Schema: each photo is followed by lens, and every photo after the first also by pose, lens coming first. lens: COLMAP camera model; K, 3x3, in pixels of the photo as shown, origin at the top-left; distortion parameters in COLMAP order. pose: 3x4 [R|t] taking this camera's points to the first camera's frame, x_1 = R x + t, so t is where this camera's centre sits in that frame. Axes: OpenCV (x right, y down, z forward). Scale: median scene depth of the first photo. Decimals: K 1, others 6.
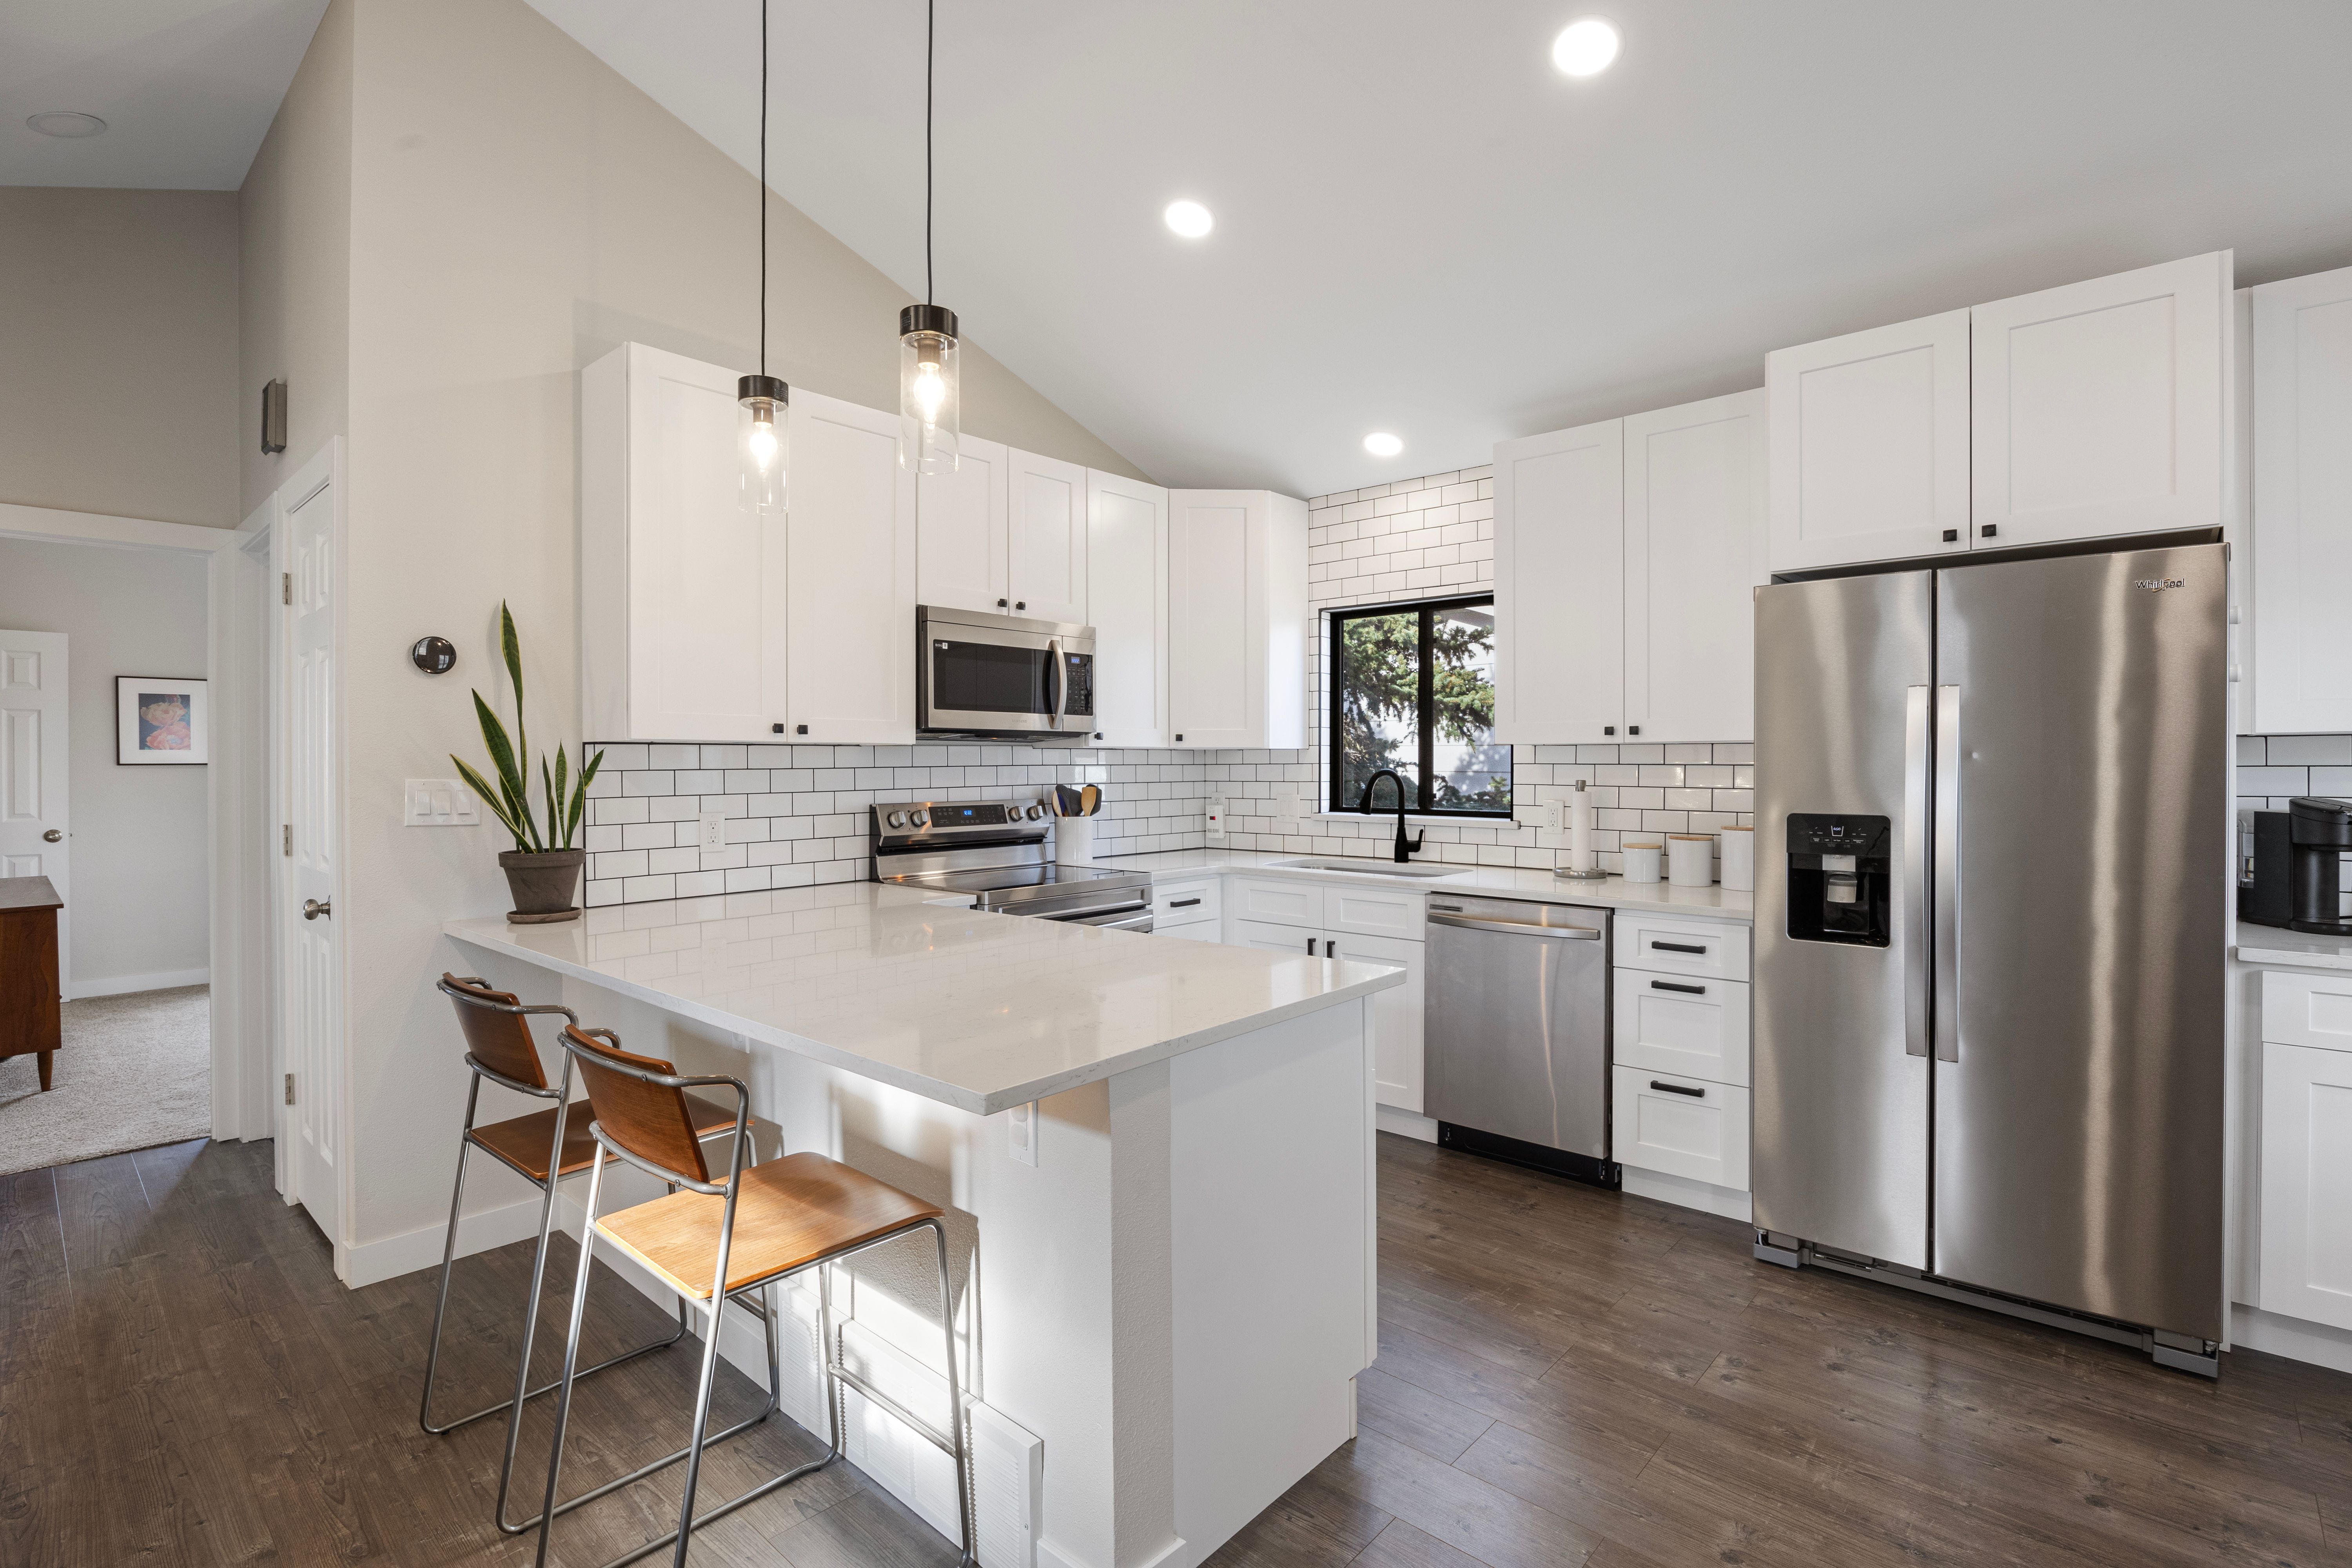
lens RADIAL K [[1090.6, 0, 1184.0], [0, 1090.6, 772.4], [0, 0, 1]] dist [-0.011662, 0.001099]
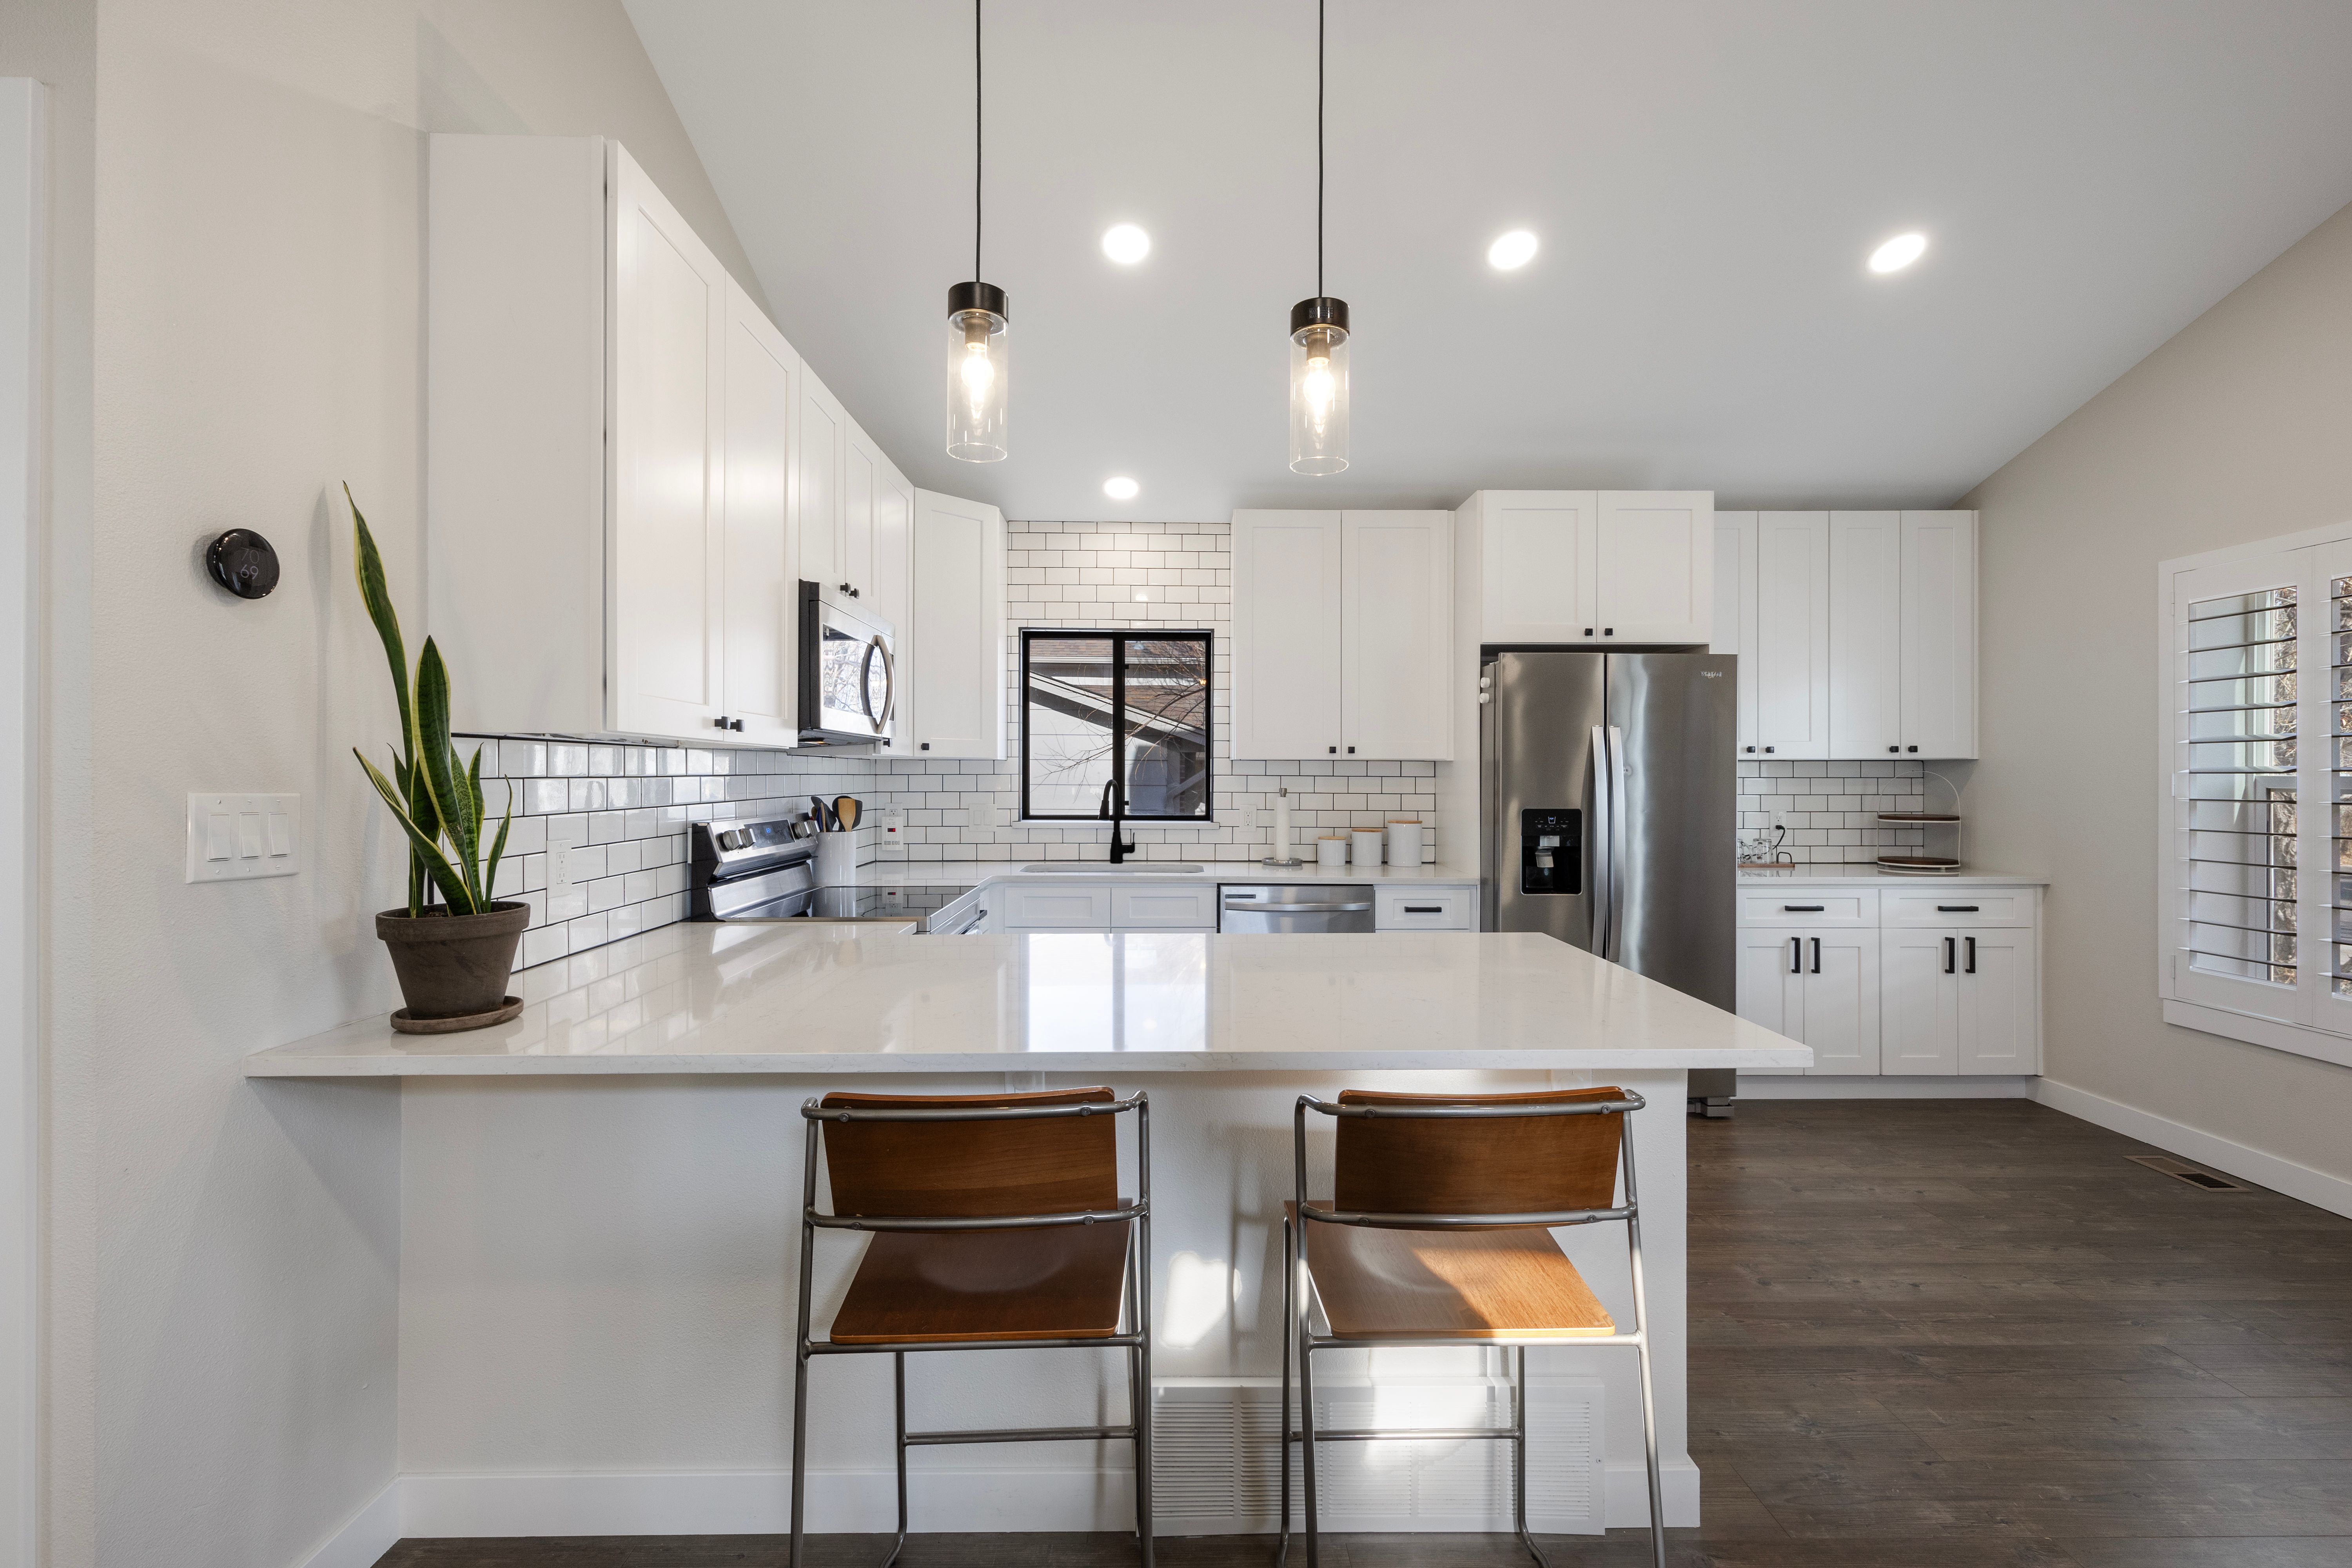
lens RADIAL K [[990.8, 0, 1177.8], [0, 990.8, 776.5], [0, 0, 1]] dist [0.001362, -0.000297]
pose [[0.739060, 0.003283, 0.673631, -0.522142], [0.002370, 0.999969, -0.007473, 0.002005], [-0.673635, 0.007120, 0.739030, 0.243770]]
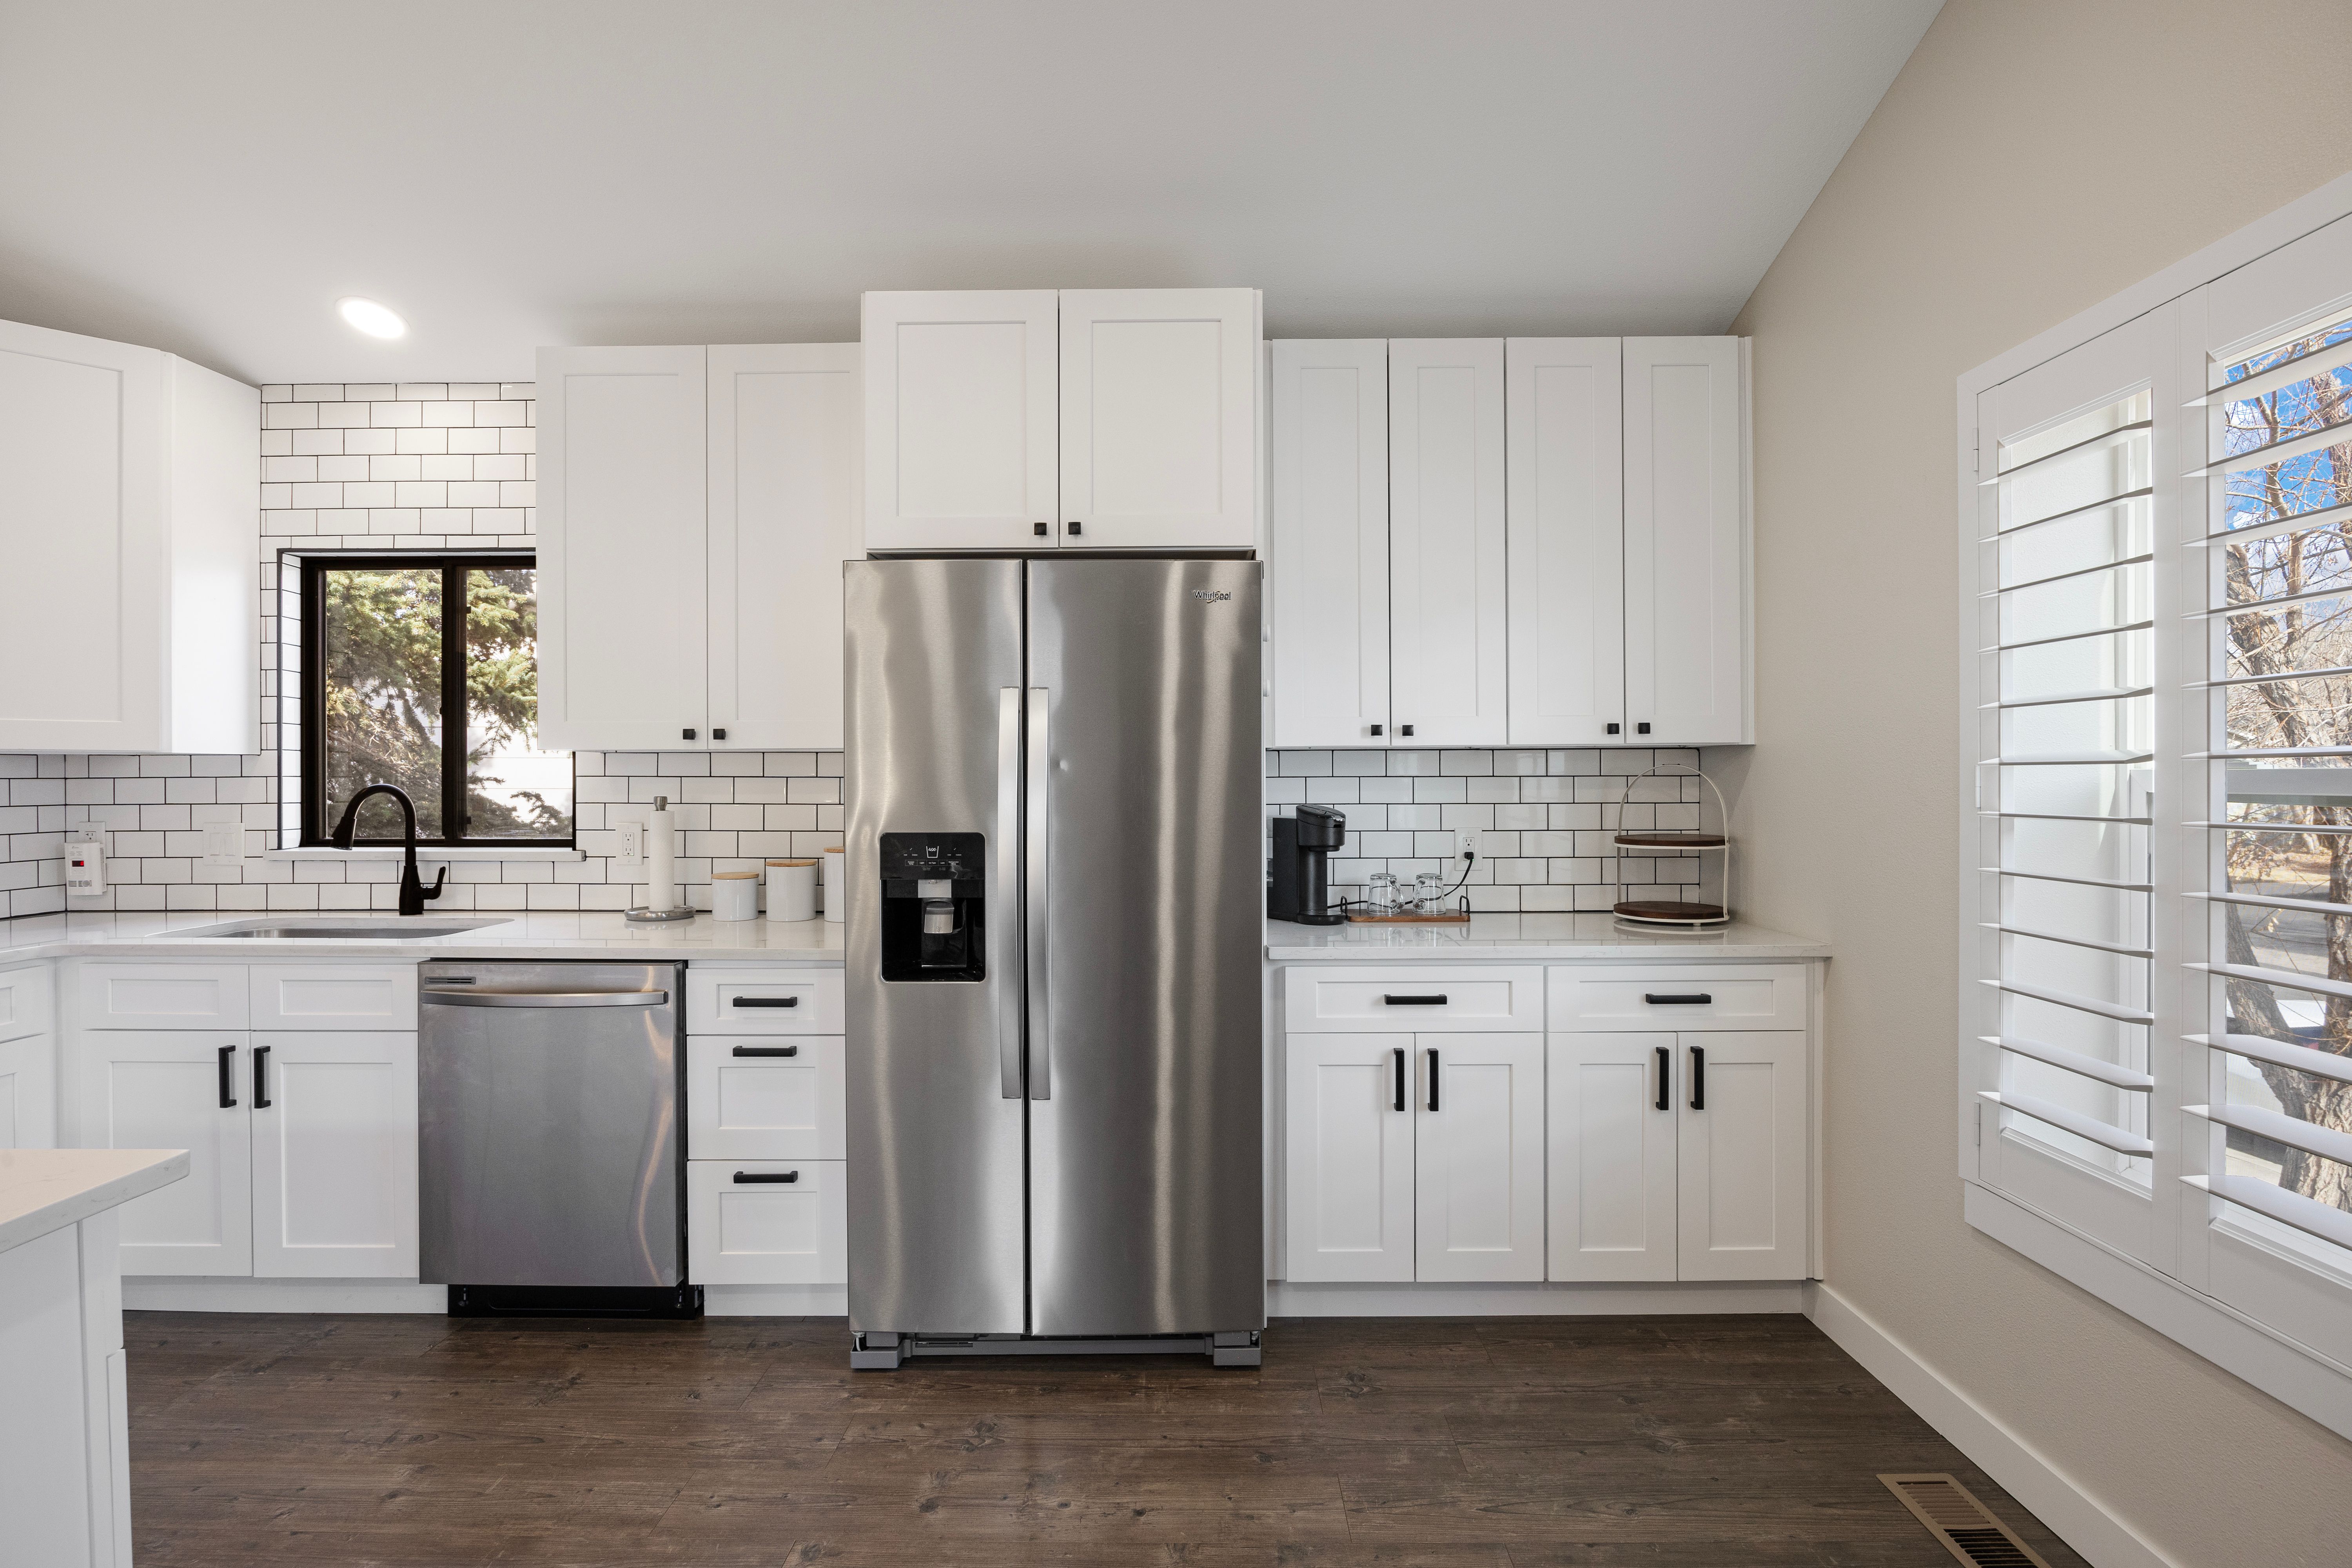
lens RADIAL K [[1097.0, 0, 1176.0], [0, 1097.0, 784.0], [0, 0, 1]] dist [-0.017986, 0.001236]
pose [[0.751144, -0.003267, 0.660130, 0.125830], [0.006698, 0.999974, -0.002673, 0.002638], [-0.660104, 0.006430, 0.751146, 0.159225]]
